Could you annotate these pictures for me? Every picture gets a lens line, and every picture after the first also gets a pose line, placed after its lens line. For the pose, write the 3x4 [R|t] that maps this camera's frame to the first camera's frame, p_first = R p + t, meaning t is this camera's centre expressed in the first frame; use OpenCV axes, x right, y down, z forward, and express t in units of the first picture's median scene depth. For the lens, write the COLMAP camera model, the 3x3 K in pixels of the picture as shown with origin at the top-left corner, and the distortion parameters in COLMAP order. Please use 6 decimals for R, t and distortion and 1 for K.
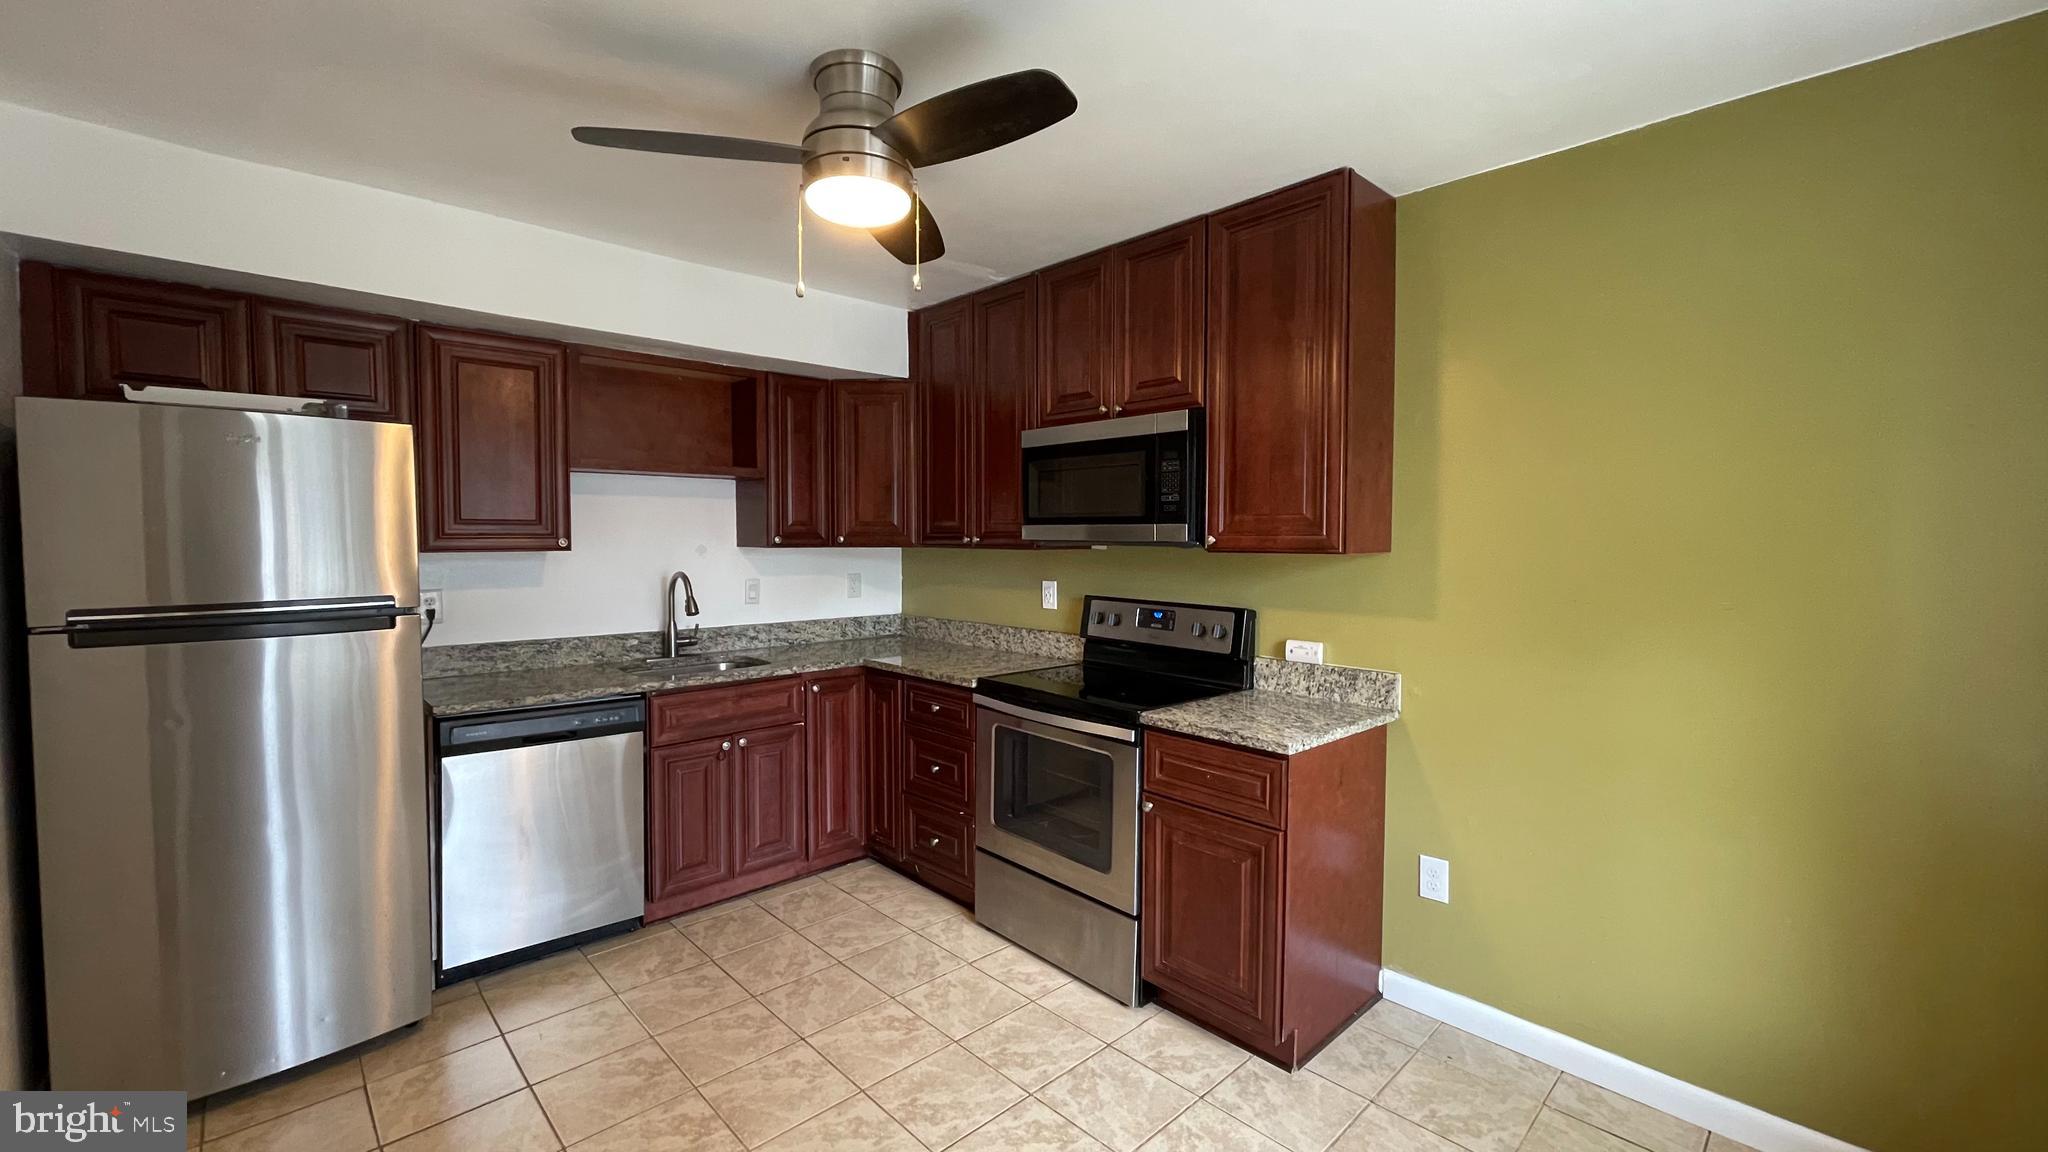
lens RADIAL K [[831.0, 0, 1016.8], [0, 831.0, 569.8], [0, 0, 1]] dist [0.000507, 0.000247]
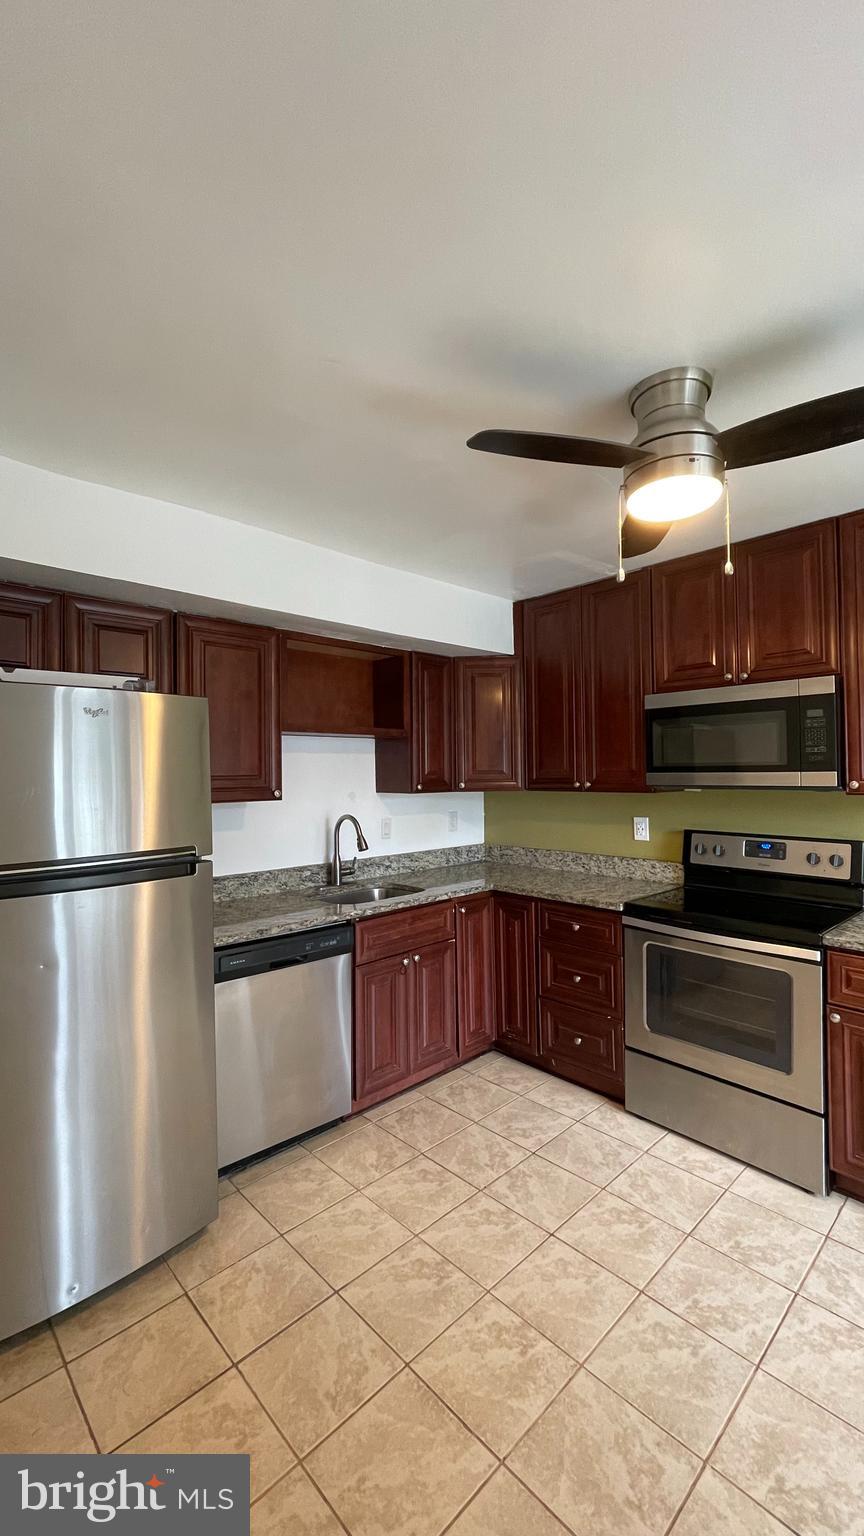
lens RADIAL K [[623.2, 0, 432.0], [0, 623.2, 768.0], [0, 0, 1]] dist [0.000507, 0.000247]
pose [[0.999883, -0.014352, 0.005239, -0.297785], [0.014594, 0.998673, -0.049383, -0.019803], [-0.004523, 0.049454, 0.998766, 0.090138]]
